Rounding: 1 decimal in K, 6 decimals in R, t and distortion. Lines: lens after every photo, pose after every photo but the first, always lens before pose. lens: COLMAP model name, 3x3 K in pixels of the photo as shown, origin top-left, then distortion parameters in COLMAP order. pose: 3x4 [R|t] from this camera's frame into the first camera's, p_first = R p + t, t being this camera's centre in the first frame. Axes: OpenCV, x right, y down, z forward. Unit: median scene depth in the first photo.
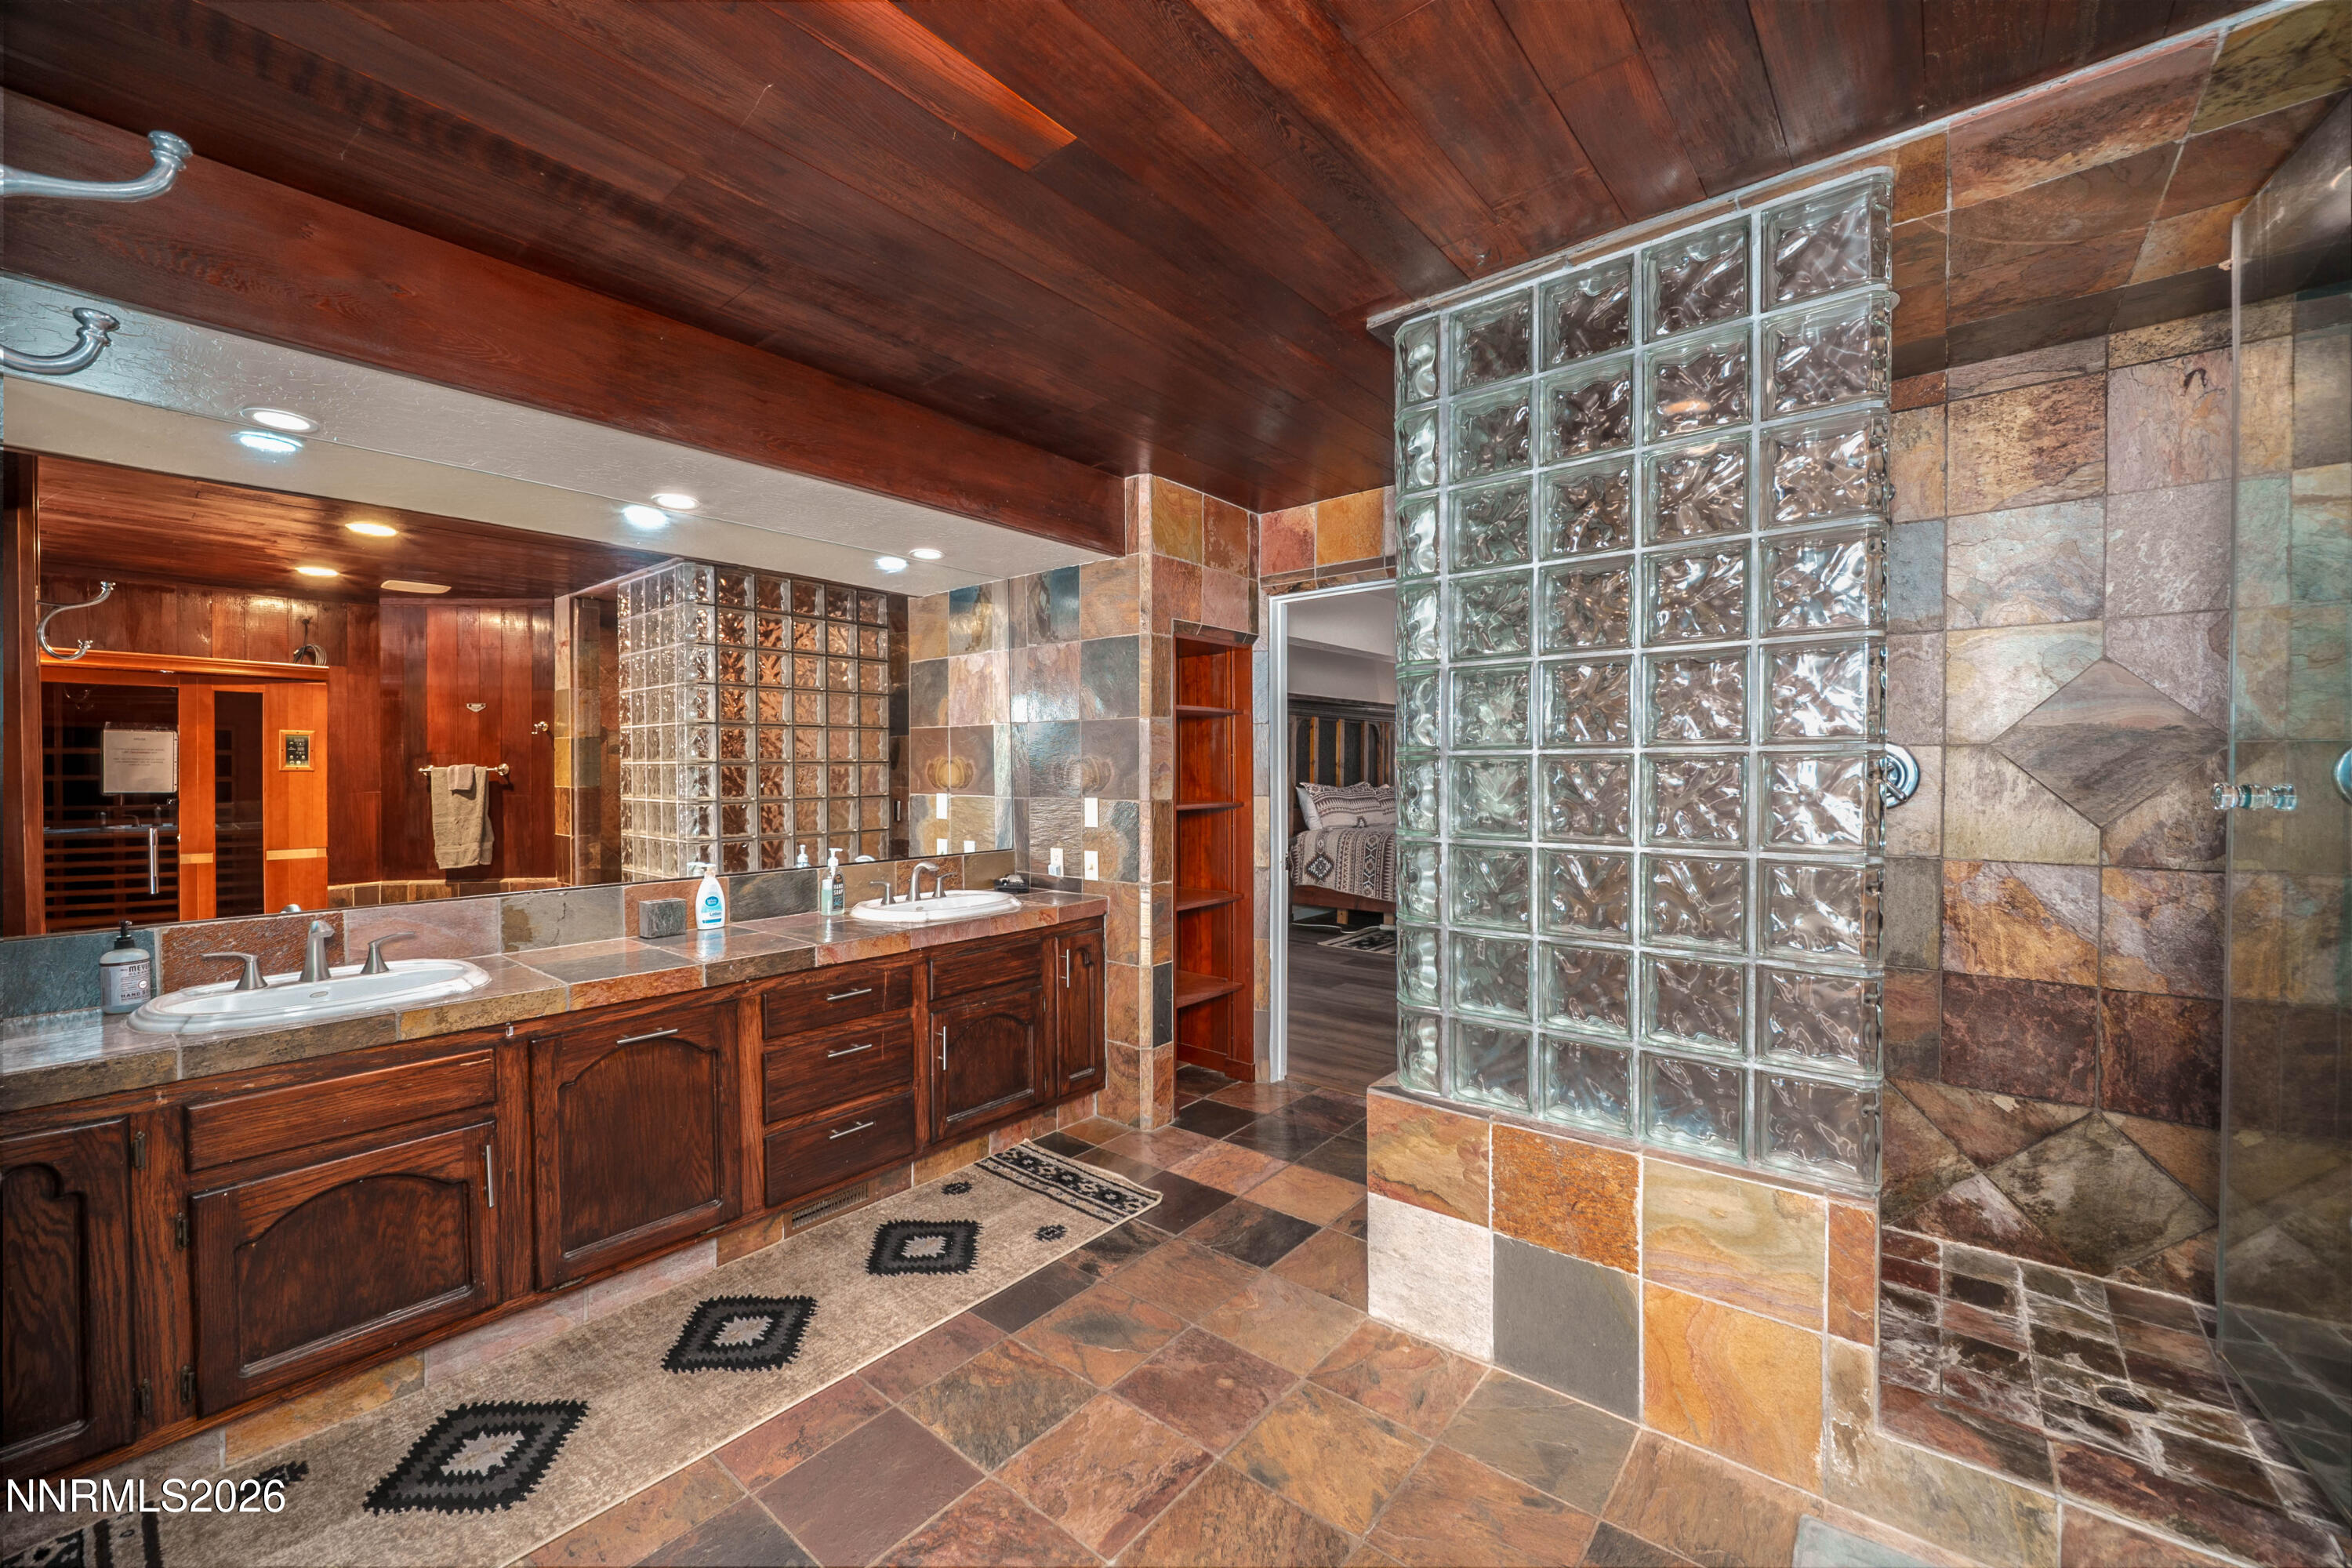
lens RADIAL K [[950.8, 0, 1181.9], [0, 950.8, 783.0], [0, 0, 1]] dist [-0.006153, 0.000395]
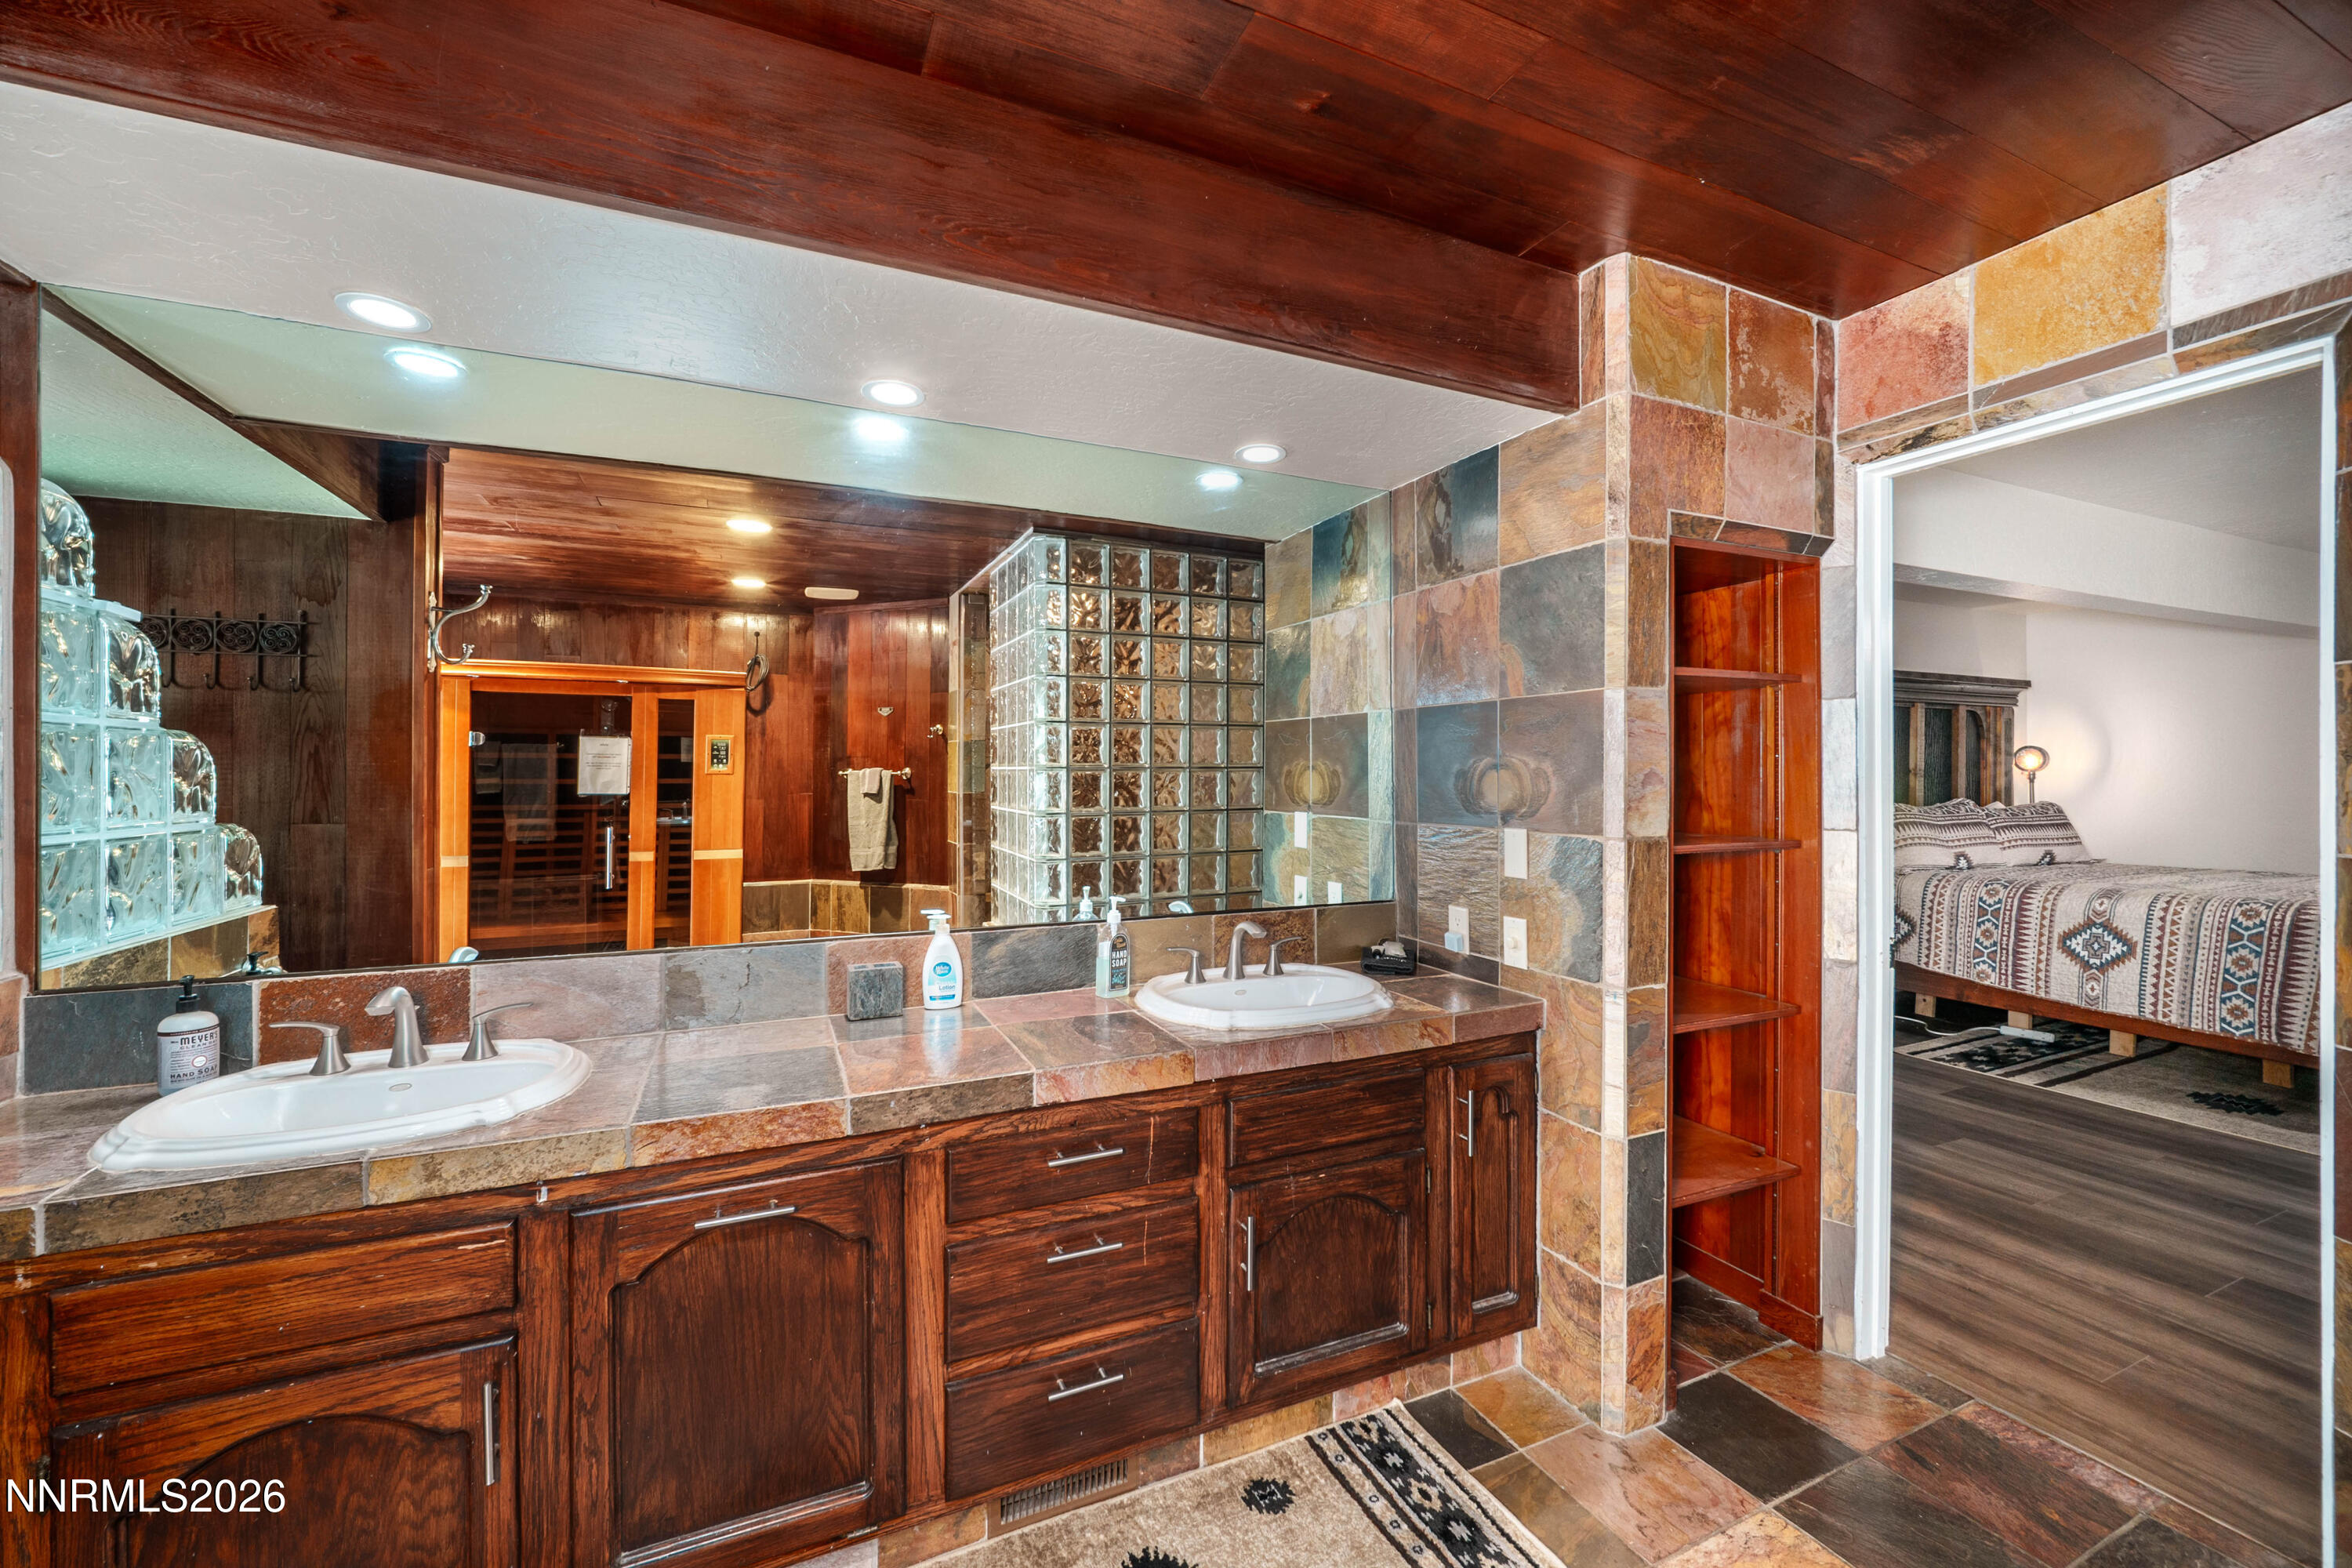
lens RADIAL K [[950.8, 0, 1223.6], [0, 950.8, 775.9], [0, 0, 1]] dist [-0.006153, 0.000395]
pose [[0.917550, 0.005067, -0.397588, -0.027435], [-0.009469, 0.999914, -0.009109, -0.010449], [0.397508, 0.012123, 0.917519, 0.389149]]
